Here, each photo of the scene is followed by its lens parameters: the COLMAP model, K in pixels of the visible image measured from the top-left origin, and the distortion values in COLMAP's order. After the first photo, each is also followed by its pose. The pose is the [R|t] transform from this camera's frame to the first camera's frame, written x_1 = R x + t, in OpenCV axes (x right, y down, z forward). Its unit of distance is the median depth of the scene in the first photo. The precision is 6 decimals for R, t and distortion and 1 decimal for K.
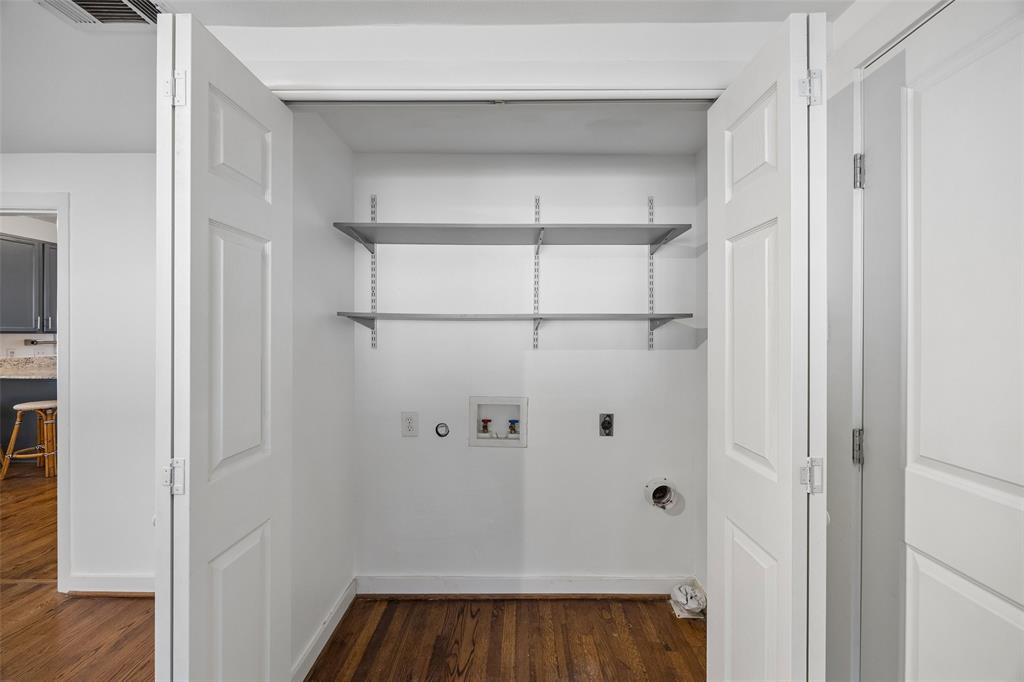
lens RADIAL K [[399.1, 0, 512.6], [0, 399.1, 330.3], [0, 0, 1]] dist [-0.001168, -0.000395]
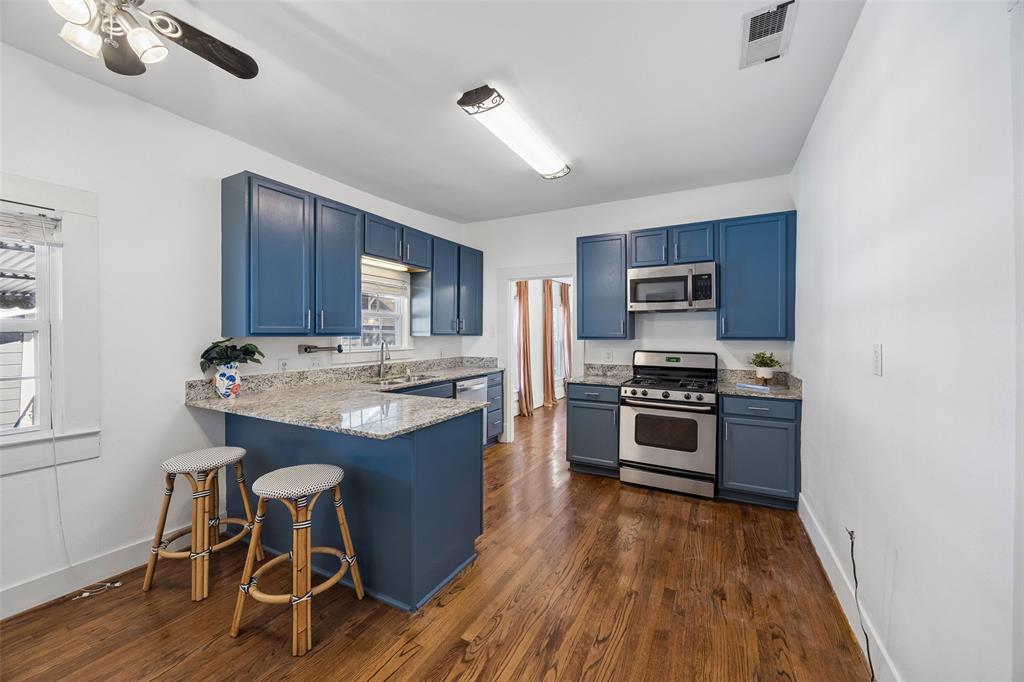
lens RADIAL K [[392.8, 0, 504.1], [0, 392.8, 333.3], [0, 0, 1]] dist [-0.000866, 0.000028]
pose [[0.880916, -0.001455, -0.473270, -0.605525], [0.001982, 0.999998, 0.000615, 0.003738], [0.473269, -0.001480, 0.880917, 0.582545]]
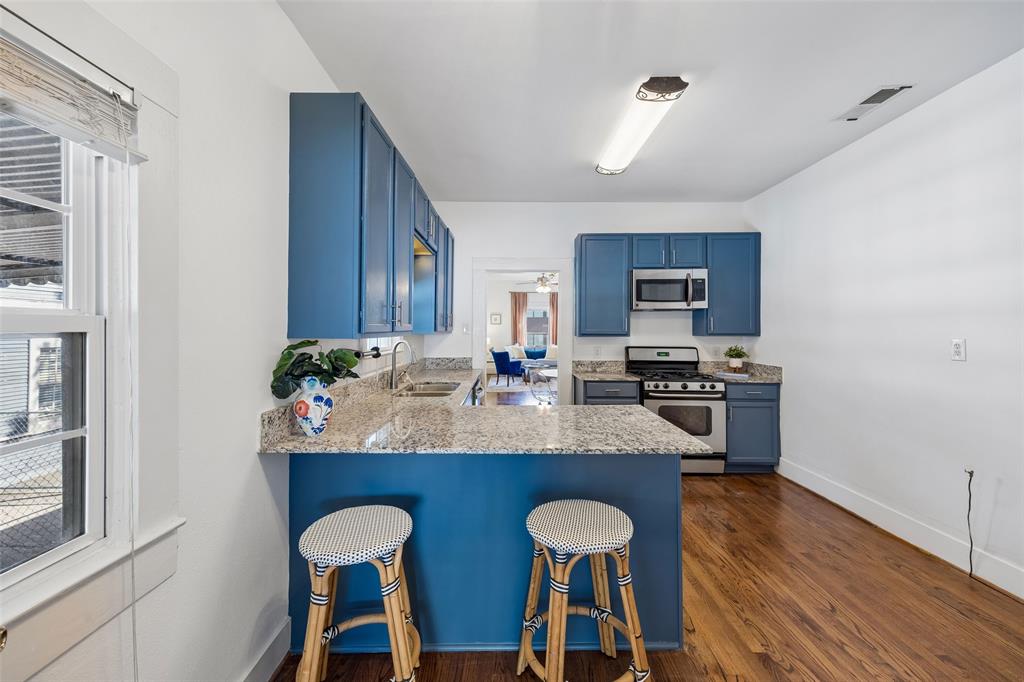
lens RADIAL K [[422.6, 0, 508.5], [0, 422.6, 320.2], [0, 0, 1]] dist [0.009496, -0.000371]
pose [[0.999997, -0.001688, -0.001976, -1.037402], [0.001654, 0.999850, -0.017215, -0.001843], [0.002005, 0.017212, 0.999850, 0.499045]]
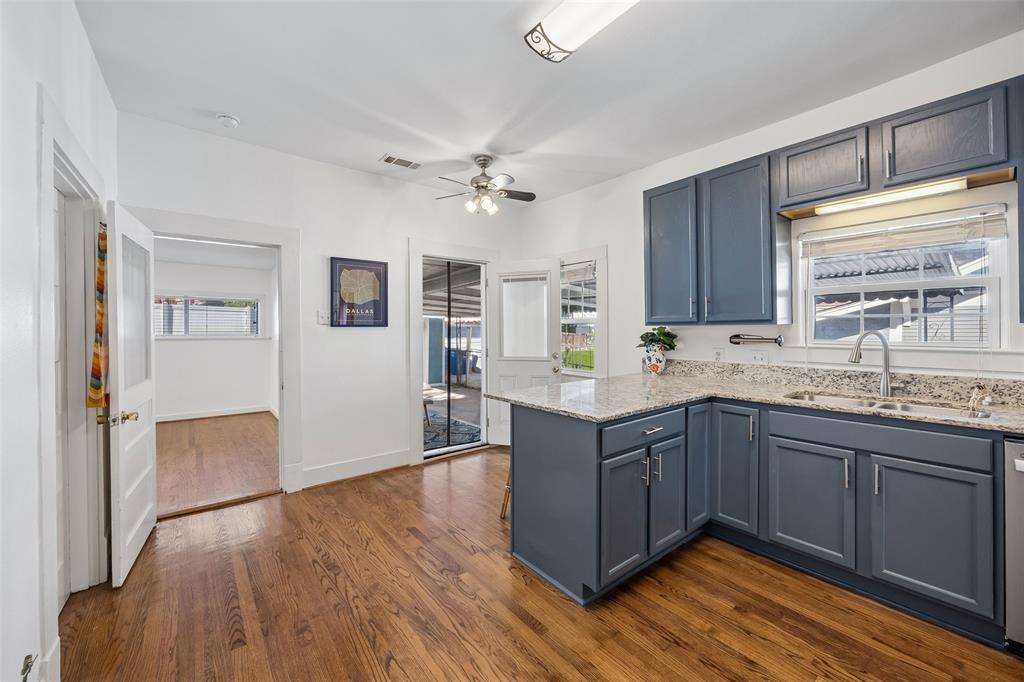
lens RADIAL K [[399.1, 0, 512.6], [0, 399.1, 330.3], [0, 0, 1]] dist [-0.001168, -0.000395]
pose [[-0.775284, 0.009388, -0.631543, -0.570182], [0.010937, 0.999939, 0.001438, 0.012474], [0.631518, -0.005793, -0.775340, 1.281445]]
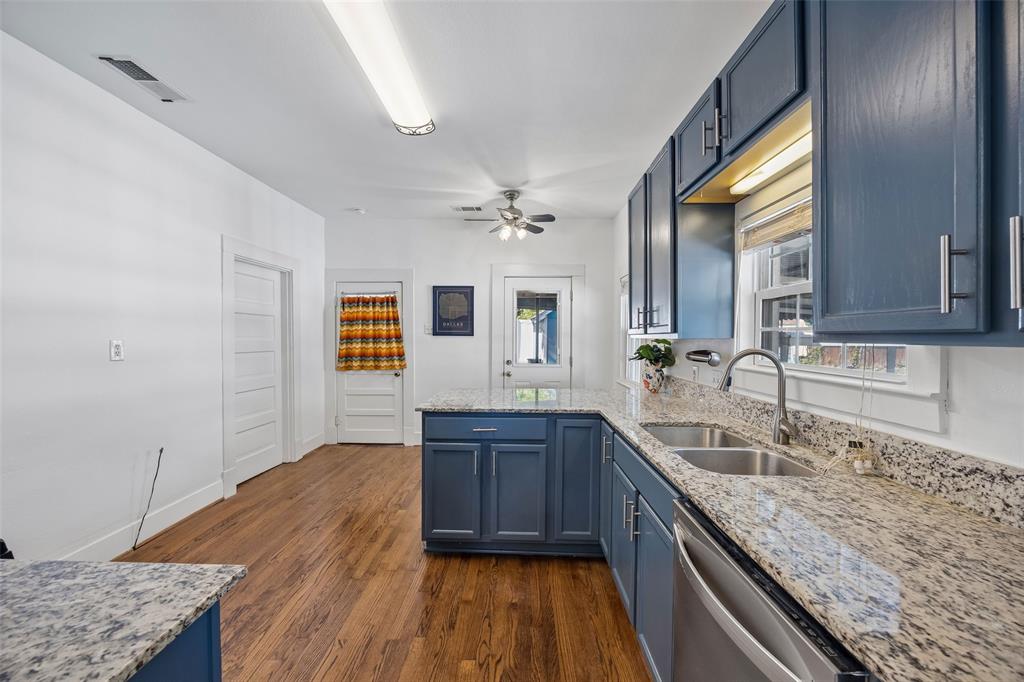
lens RADIAL K [[395.8, 0, 512.0], [0, 395.8, 345.7], [0, 0, 1]] dist [0.000755, 0.000059]
pose [[-0.999958, -0.003879, 0.008323, -0.995981], [-0.003720, 0.999811, 0.019062, 0.009256], [-0.008396, 0.019030, -0.999784, 1.531220]]
